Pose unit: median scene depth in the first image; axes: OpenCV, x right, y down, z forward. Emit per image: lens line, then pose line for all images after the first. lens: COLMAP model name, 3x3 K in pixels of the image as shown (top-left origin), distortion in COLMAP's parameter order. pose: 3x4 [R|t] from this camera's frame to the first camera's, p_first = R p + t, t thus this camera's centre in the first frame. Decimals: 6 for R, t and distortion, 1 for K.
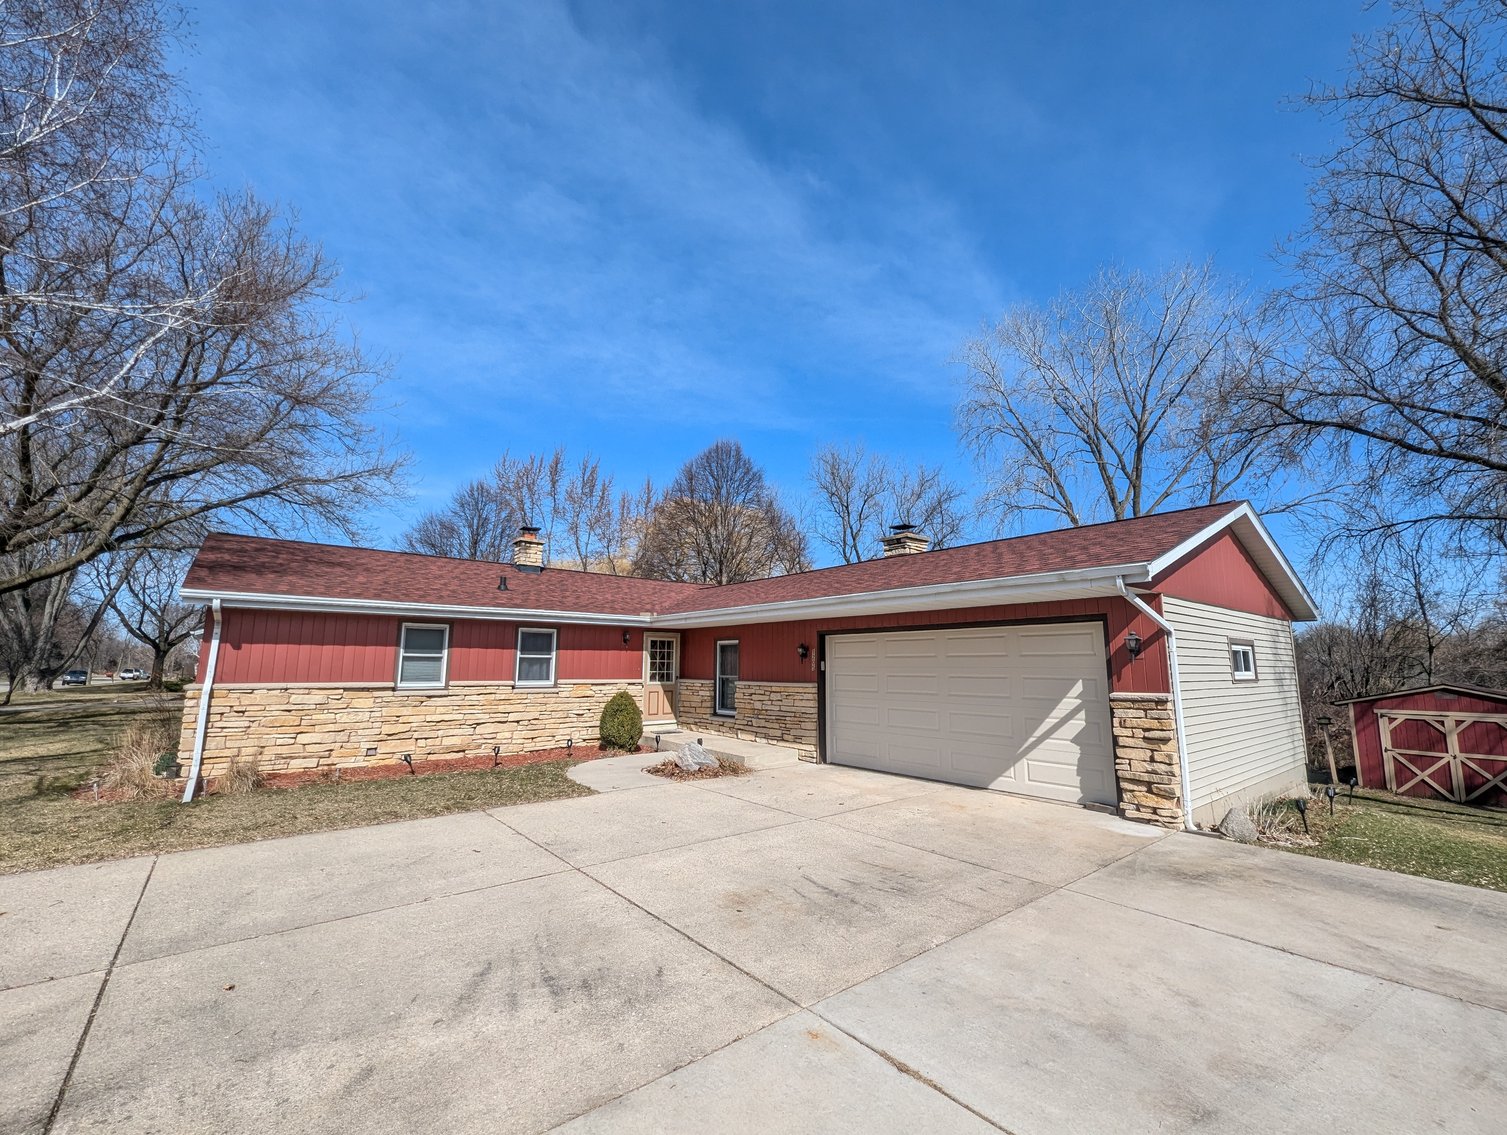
lens RADIAL K [[615.5, 0, 754.3], [0, 615.5, 572.4], [0, 0, 1]] dist [-0.003487, -0.000045]
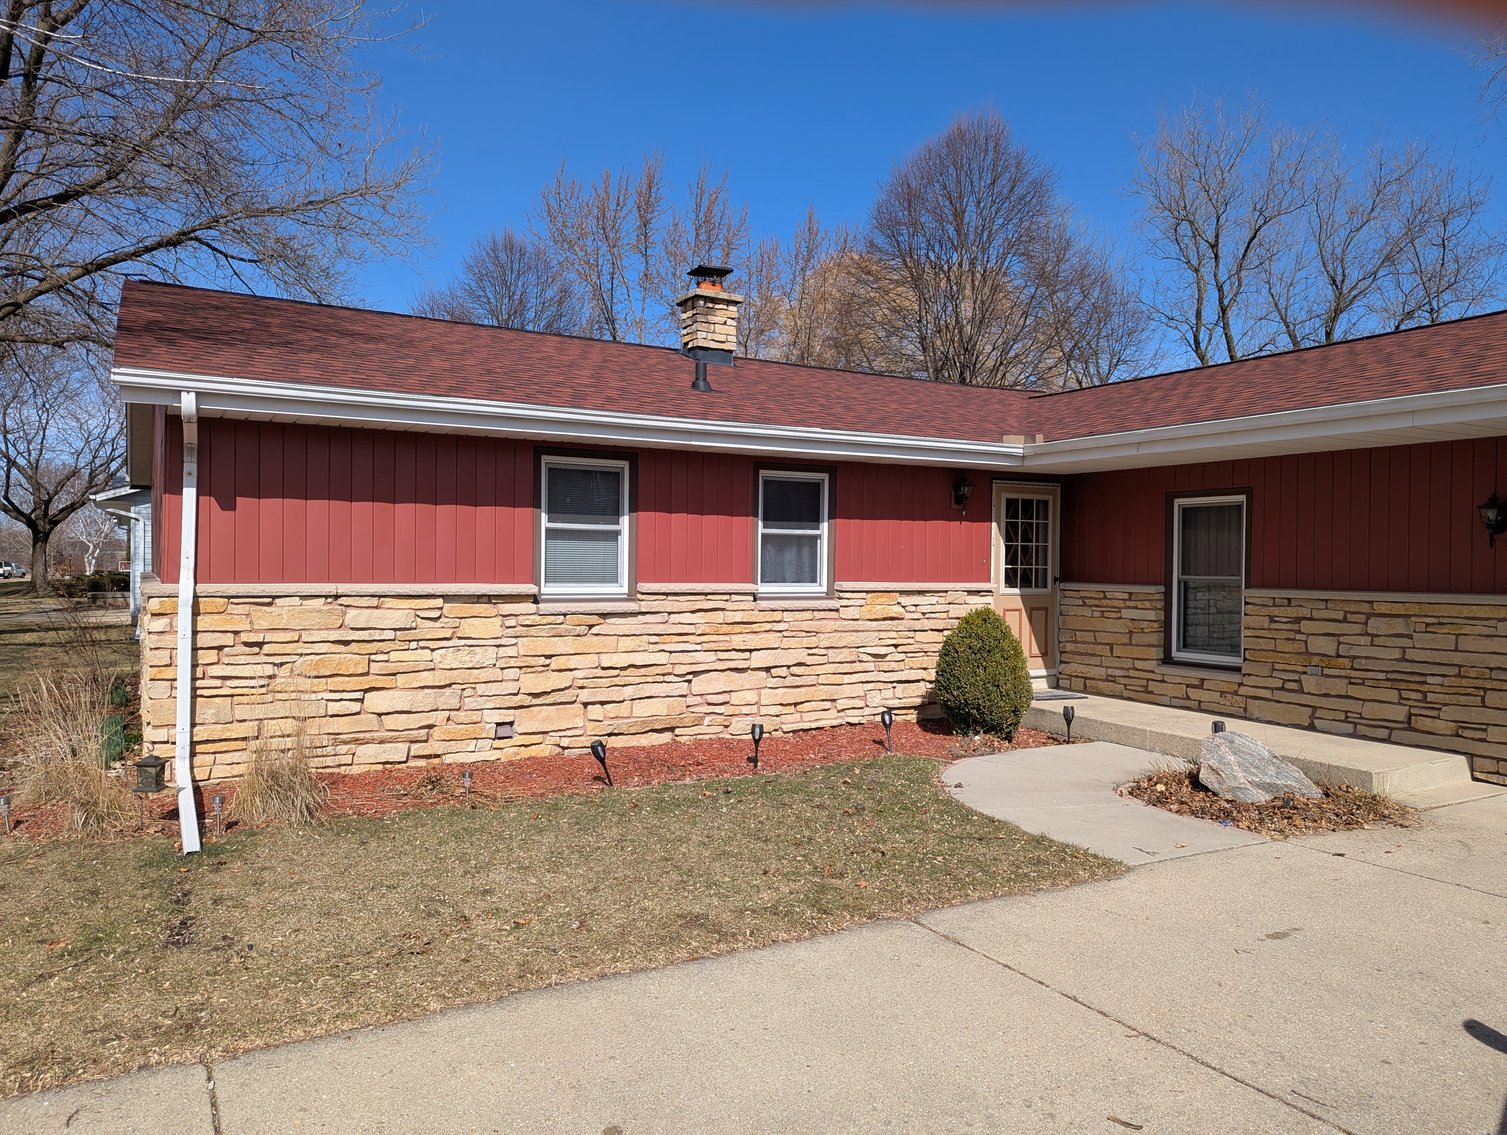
lens RADIAL K [[1055.1, 0, 755.8], [0, 1055.1, 565.8], [0, 0, 1]] dist [0.039871, -0.017042]
pose [[0.985228, 0.006444, -0.171126, -0.256281], [0.019939, 0.988178, 0.152007, 0.042780], [0.170083, -0.153173, 0.973453, 0.229845]]
